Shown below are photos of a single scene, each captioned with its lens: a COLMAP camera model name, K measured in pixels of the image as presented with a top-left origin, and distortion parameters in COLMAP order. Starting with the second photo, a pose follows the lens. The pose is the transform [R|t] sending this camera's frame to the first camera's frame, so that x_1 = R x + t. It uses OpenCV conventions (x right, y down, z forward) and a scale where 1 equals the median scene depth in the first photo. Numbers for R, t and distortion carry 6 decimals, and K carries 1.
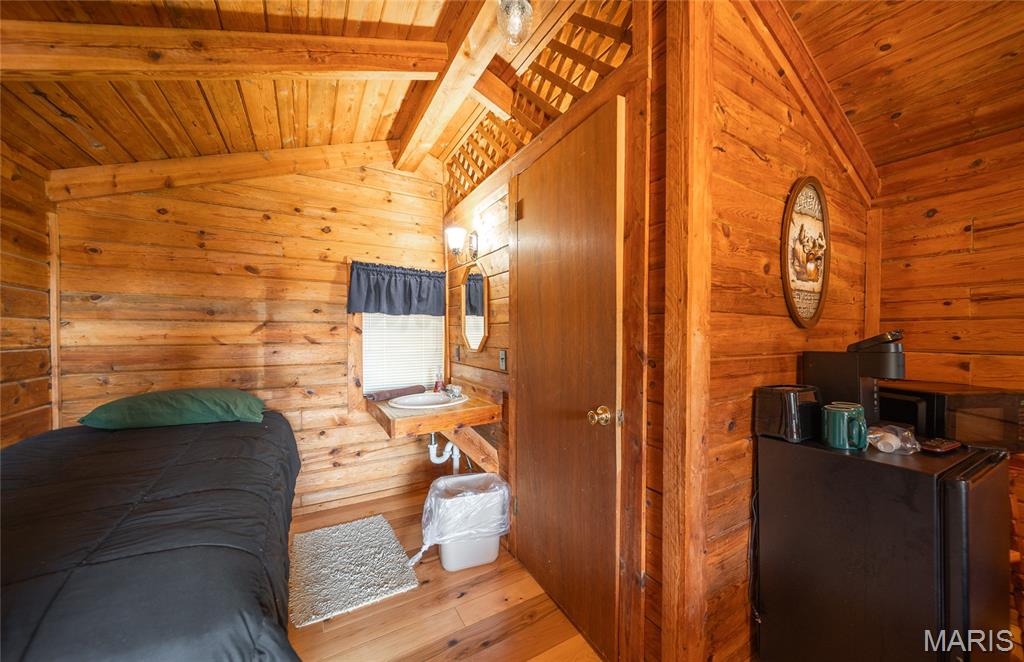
lens RADIAL K [[363.4, 0, 515.2], [0, 363.4, 335.8], [0, 0, 1]] dist [-0.000066, -0.000031]
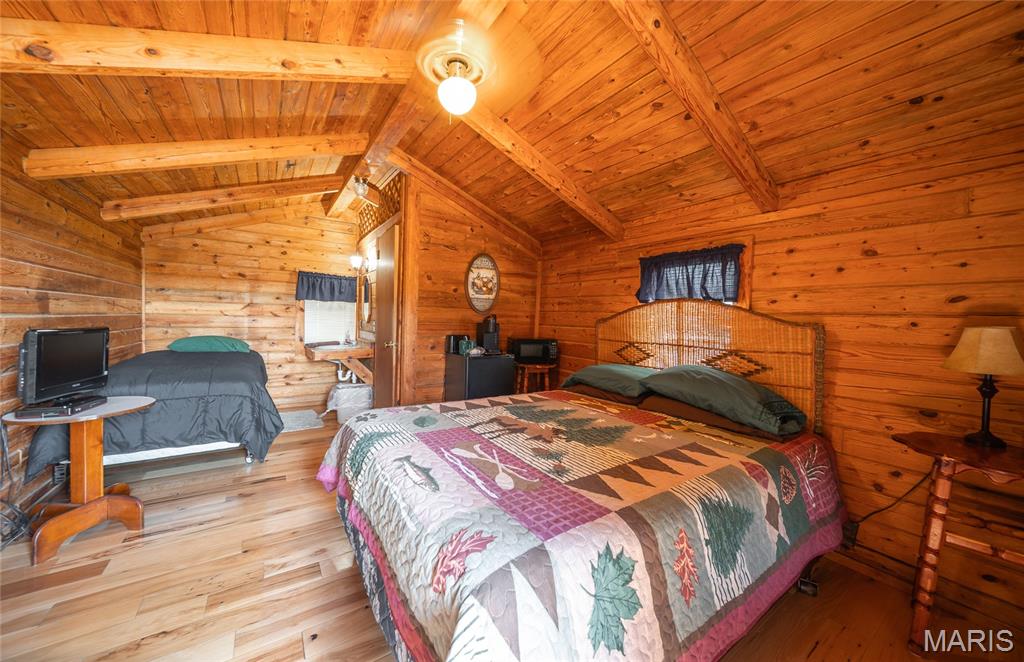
lens RADIAL K [[363.4, 0, 508.5], [0, 363.4, 325.7], [0, 0, 1]] dist [-0.000066, -0.000031]
pose [[0.997478, 0.024245, 0.066701, 0.524654], [-0.025334, 0.999558, 0.015527, 0.011931], [-0.066296, -0.017178, 0.997652, -0.960800]]
